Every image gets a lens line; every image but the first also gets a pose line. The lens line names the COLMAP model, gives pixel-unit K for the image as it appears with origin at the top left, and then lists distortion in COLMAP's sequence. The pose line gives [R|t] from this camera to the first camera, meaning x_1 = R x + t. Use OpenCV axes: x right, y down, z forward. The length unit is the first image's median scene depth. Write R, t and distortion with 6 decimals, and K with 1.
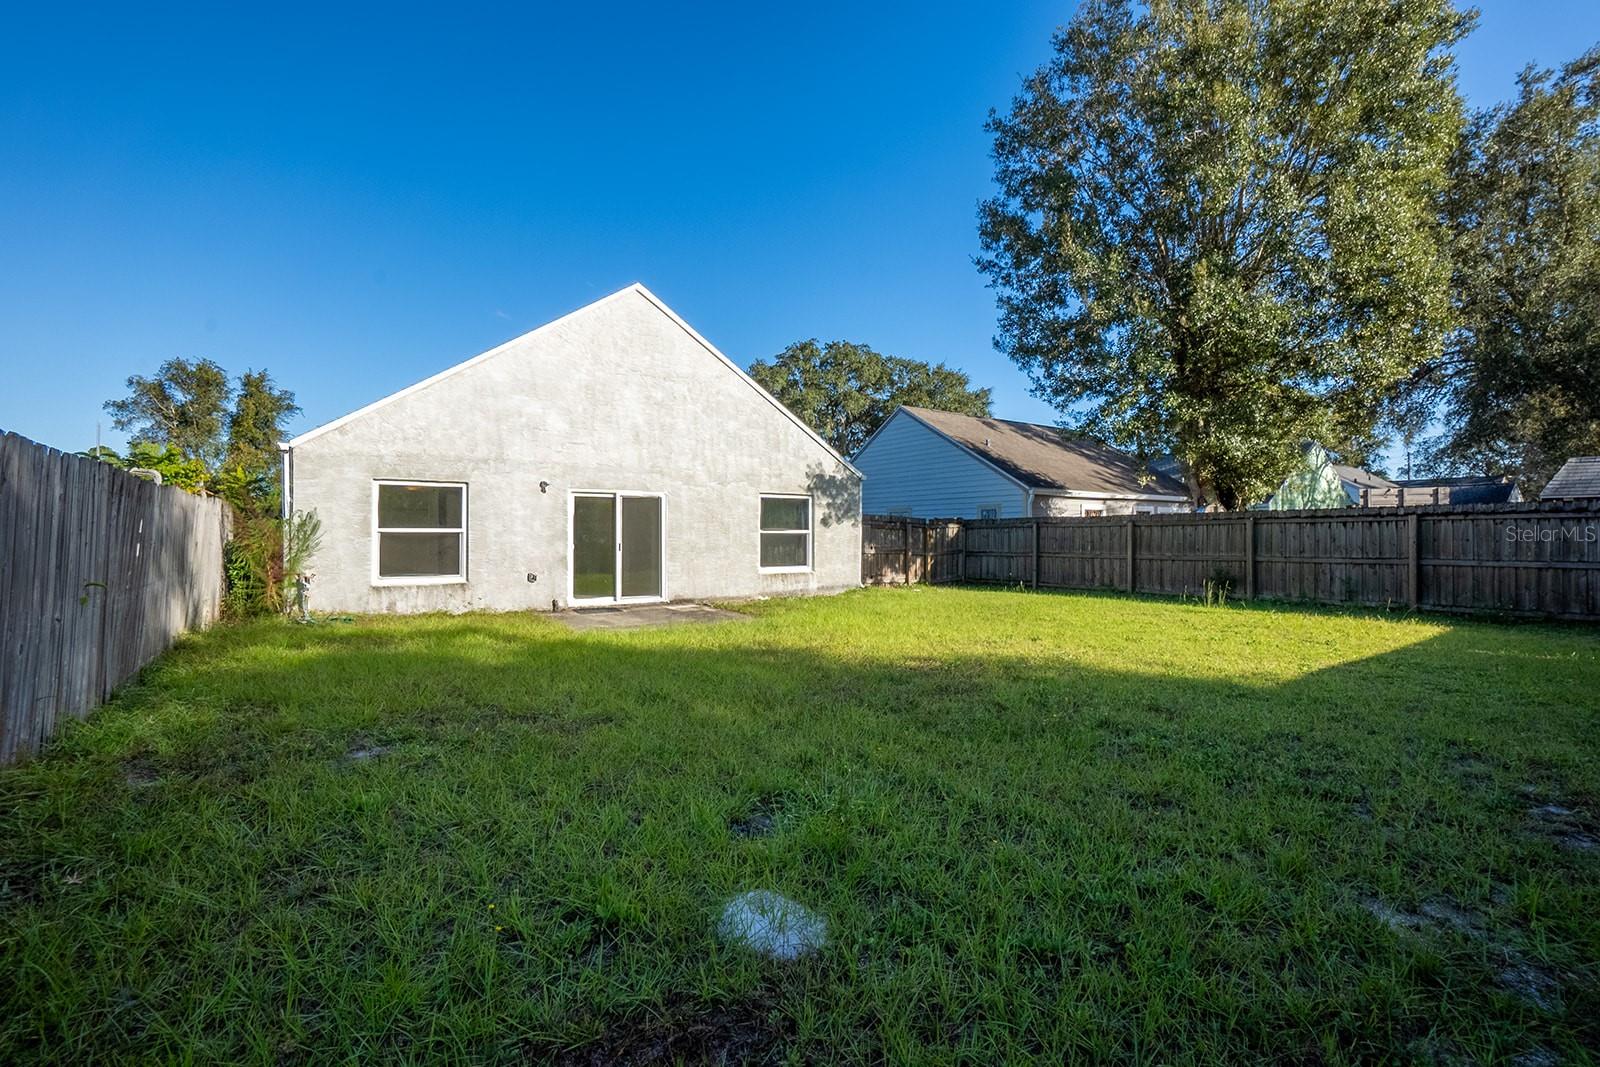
lens RADIAL K [[703.9, 0, 798.5], [0, 703.9, 528.2], [0, 0, 1]] dist [-0.041006, 0.002302]
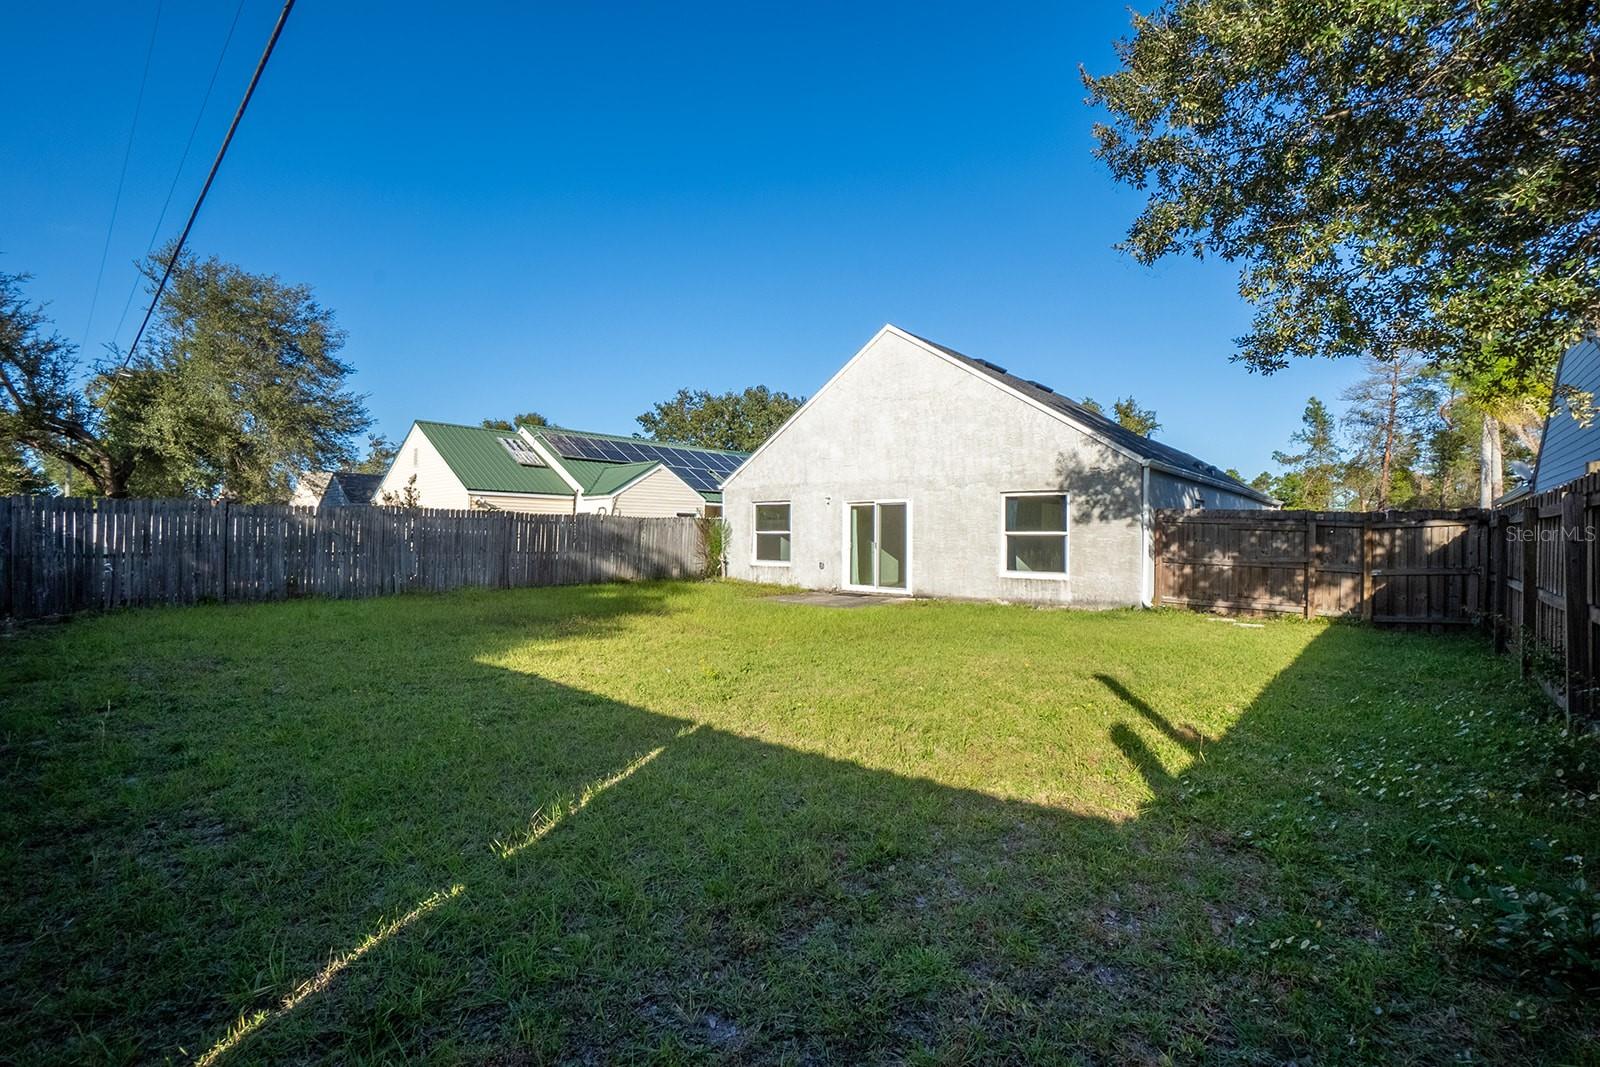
lens RADIAL K [[703.9, 0, 797.9], [0, 703.9, 540.4], [0, 0, 1]] dist [-0.041006, 0.002302]
pose [[0.245355, 0.009841, -0.969383, 0.849878], [0.001965, 0.999941, 0.010649, 0.003782], [0.969431, -0.004518, 0.245321, 0.530882]]
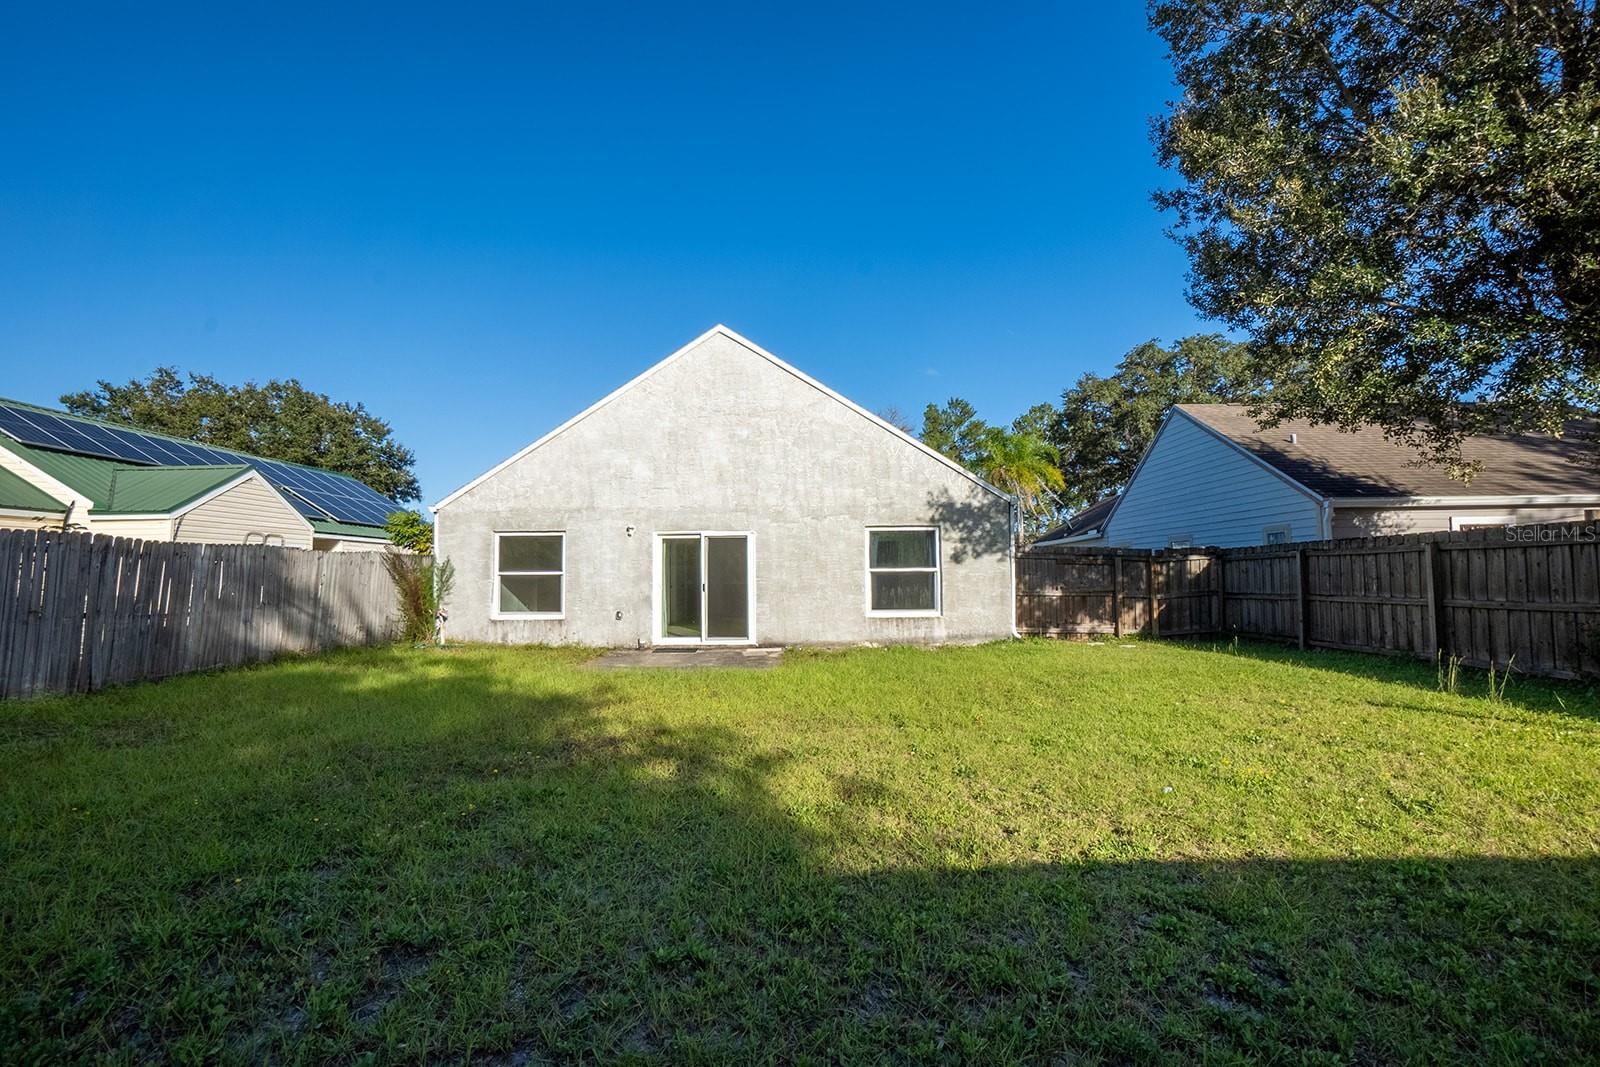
lens RADIAL K [[703.9, 0, 802.3], [0, 703.9, 530.8], [0, 0, 1]] dist [-0.041006, 0.002302]
pose [[0.819562, -0.045290, -0.571197, 0.412309], [0.015213, 0.998240, -0.057322, 0.005289], [0.572788, 0.038289, 0.818809, 0.238440]]
